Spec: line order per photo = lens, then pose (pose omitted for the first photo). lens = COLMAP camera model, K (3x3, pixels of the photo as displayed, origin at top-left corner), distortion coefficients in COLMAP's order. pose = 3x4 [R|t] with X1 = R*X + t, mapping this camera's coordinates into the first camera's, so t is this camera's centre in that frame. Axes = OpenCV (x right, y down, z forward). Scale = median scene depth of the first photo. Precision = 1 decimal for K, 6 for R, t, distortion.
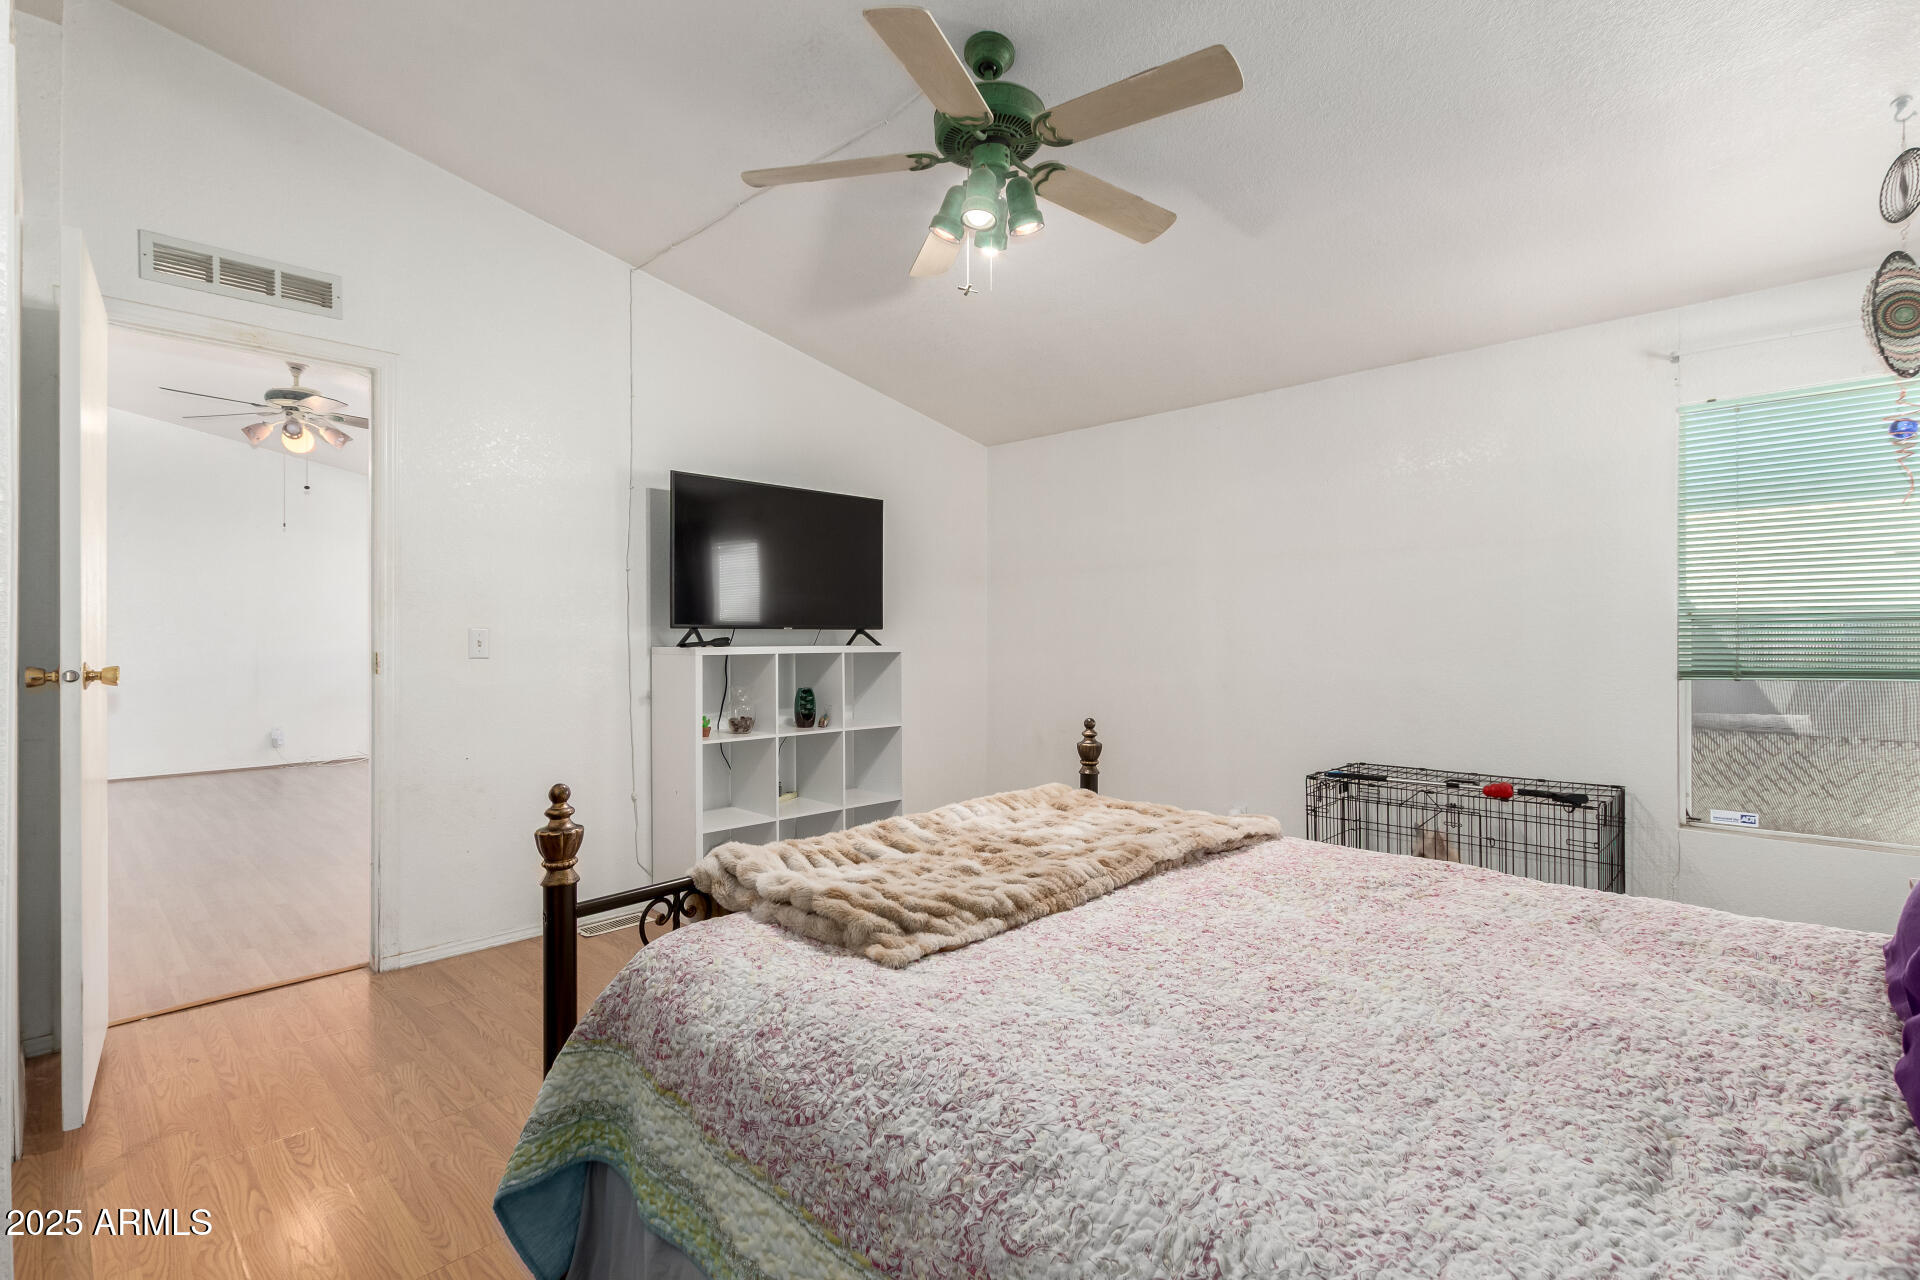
lens RADIAL K [[877.6, 0, 948.6], [0, 877.6, 637.9], [0, 0, 1]] dist [0.006437, 0.000810]
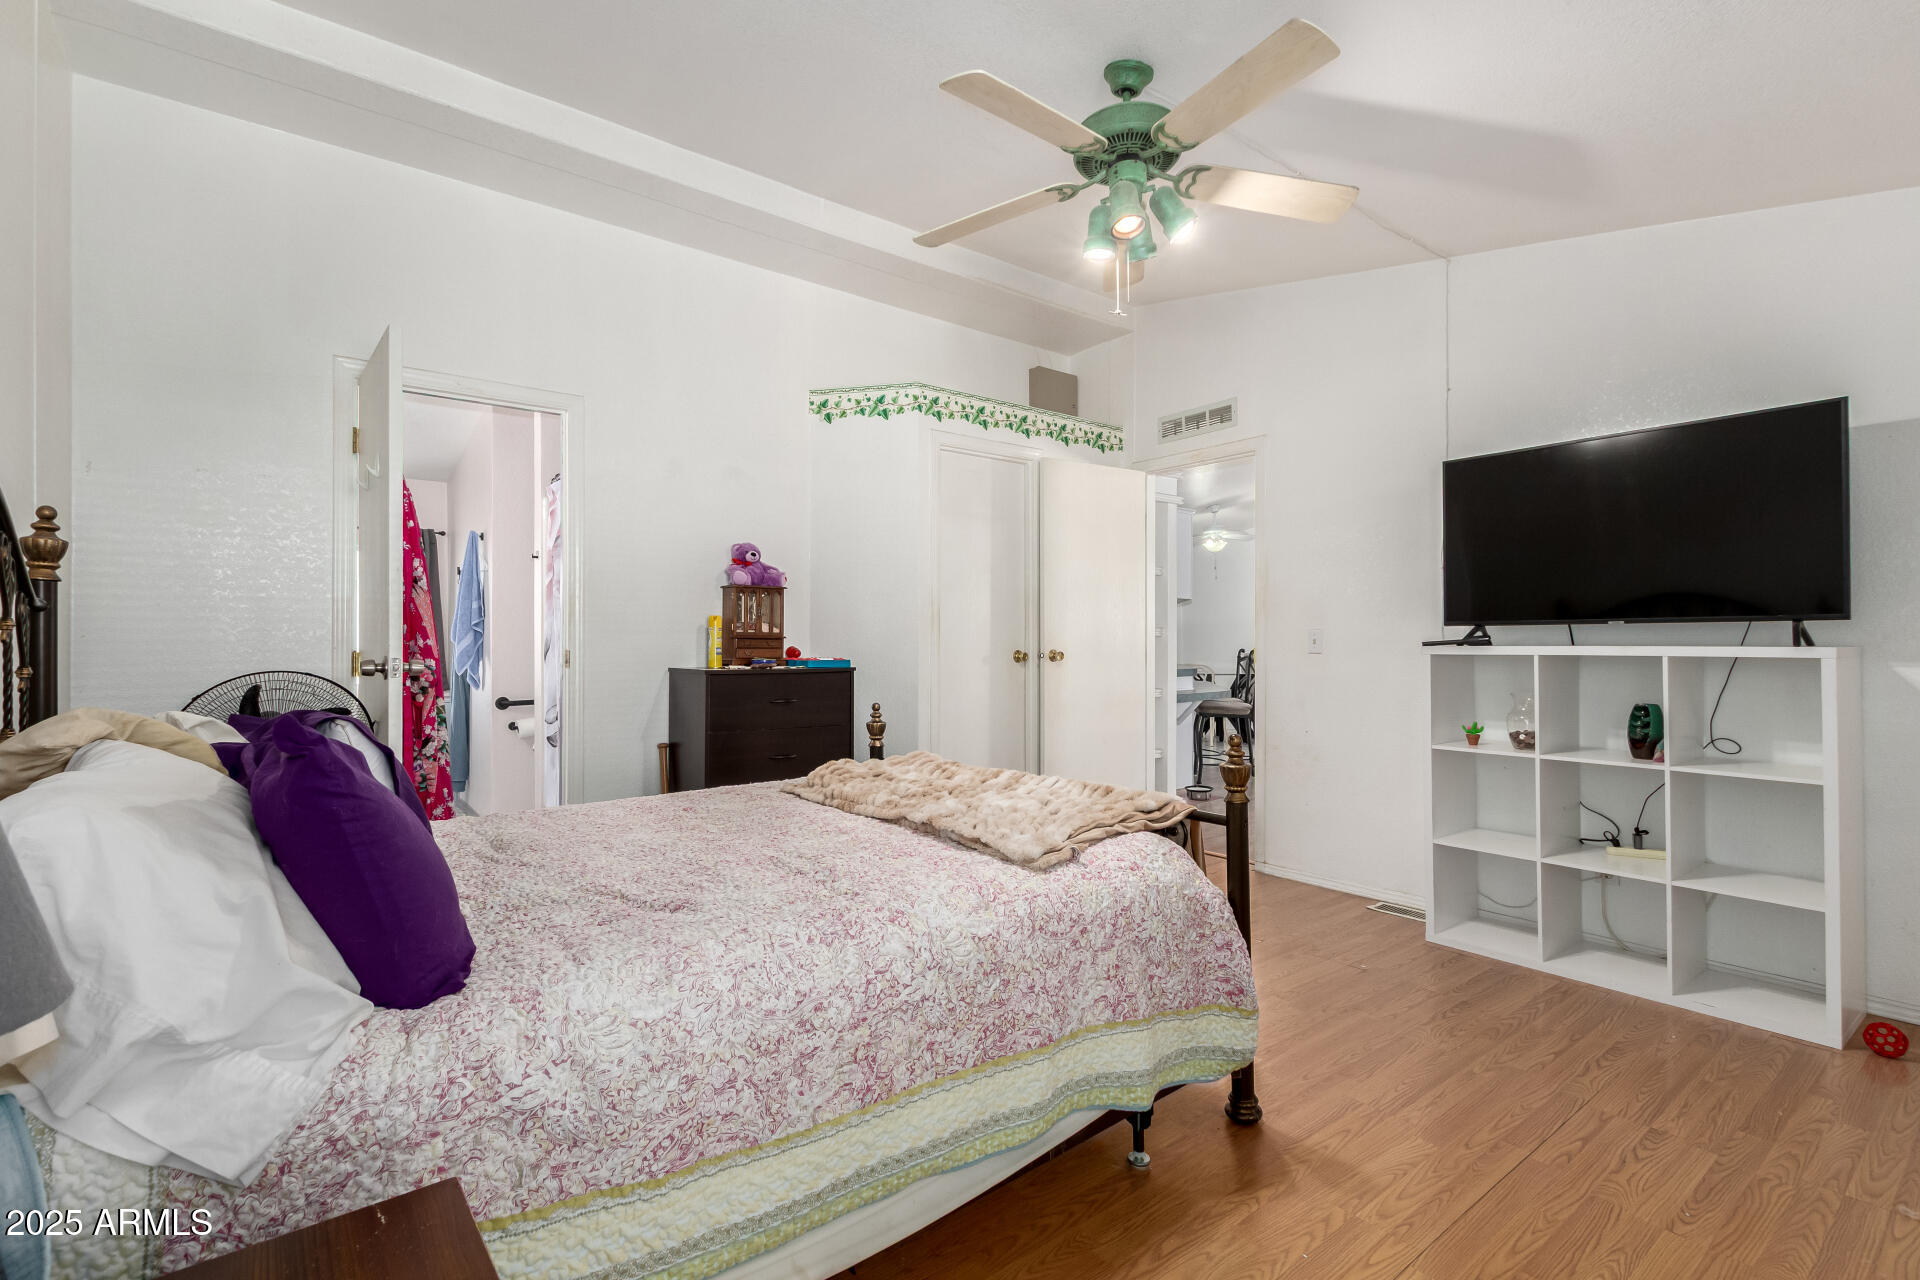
lens RADIAL K [[877.6, 0, 950.1], [0, 877.6, 640.5], [0, 0, 1]] dist [0.006437, 0.000810]
pose [[-0.131864, 0.003226, -0.991263, 0.709552], [0.005878, 0.999980, 0.002472, -0.000834], [0.991250, -0.005500, -0.131881, 0.587204]]
